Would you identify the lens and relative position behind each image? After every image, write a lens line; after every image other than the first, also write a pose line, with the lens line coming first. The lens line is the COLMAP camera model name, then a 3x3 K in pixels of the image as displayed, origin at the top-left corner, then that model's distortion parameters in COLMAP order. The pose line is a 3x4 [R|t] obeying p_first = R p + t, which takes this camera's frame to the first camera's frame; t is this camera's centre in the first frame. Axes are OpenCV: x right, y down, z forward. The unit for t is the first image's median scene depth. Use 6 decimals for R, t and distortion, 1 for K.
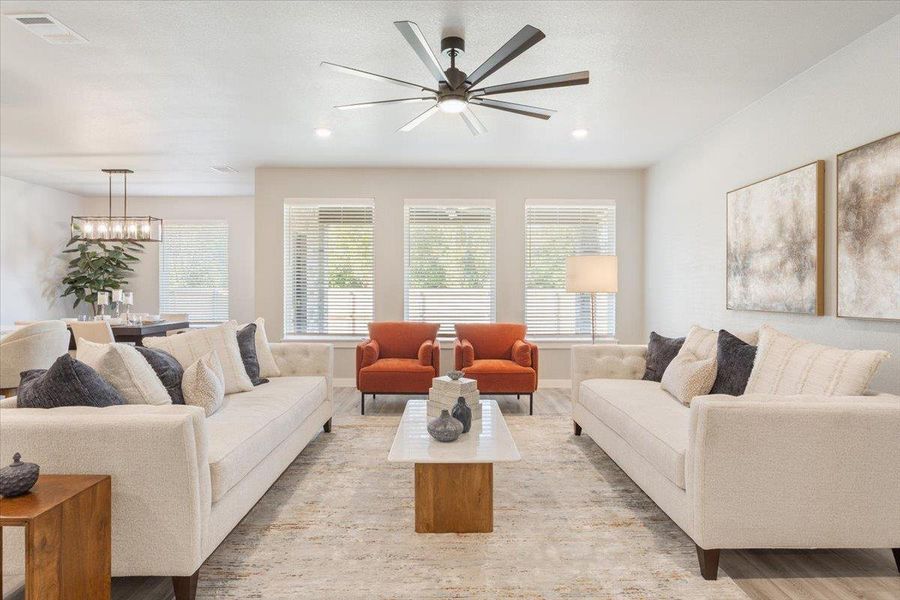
lens RADIAL K [[464.4, 0, 434.5], [0, 464.4, 296.4], [0, 0, 1]] dist [-0.003848, 0.002202]
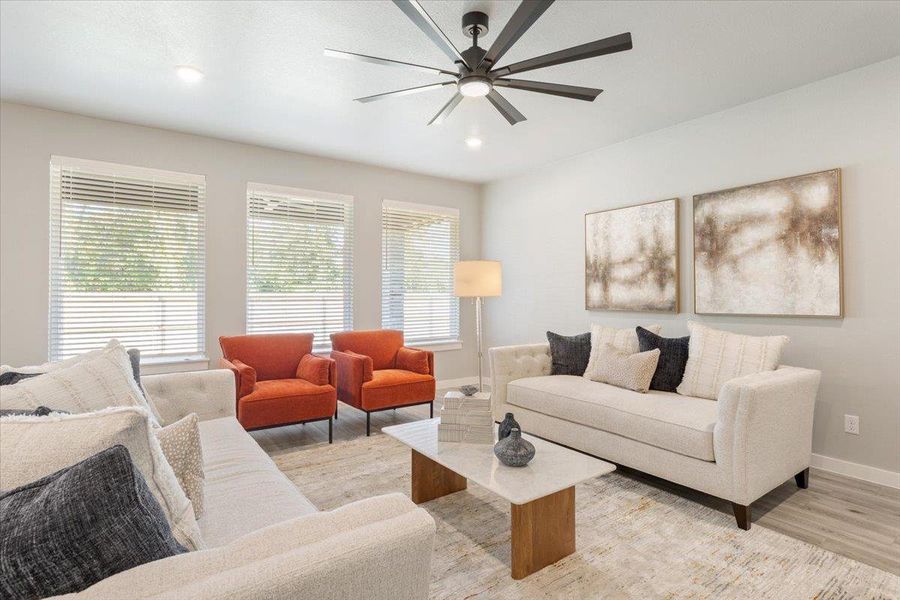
lens RADIAL K [[464.4, 0, 450.2], [0, 464.4, 293.2], [0, 0, 1]] dist [-0.003848, 0.002202]
pose [[0.814664, -0.000120, 0.579933, -0.396513], [0.008631, 0.999892, -0.011917, -0.004617], [-0.579869, 0.014713, 0.814577, 0.232208]]
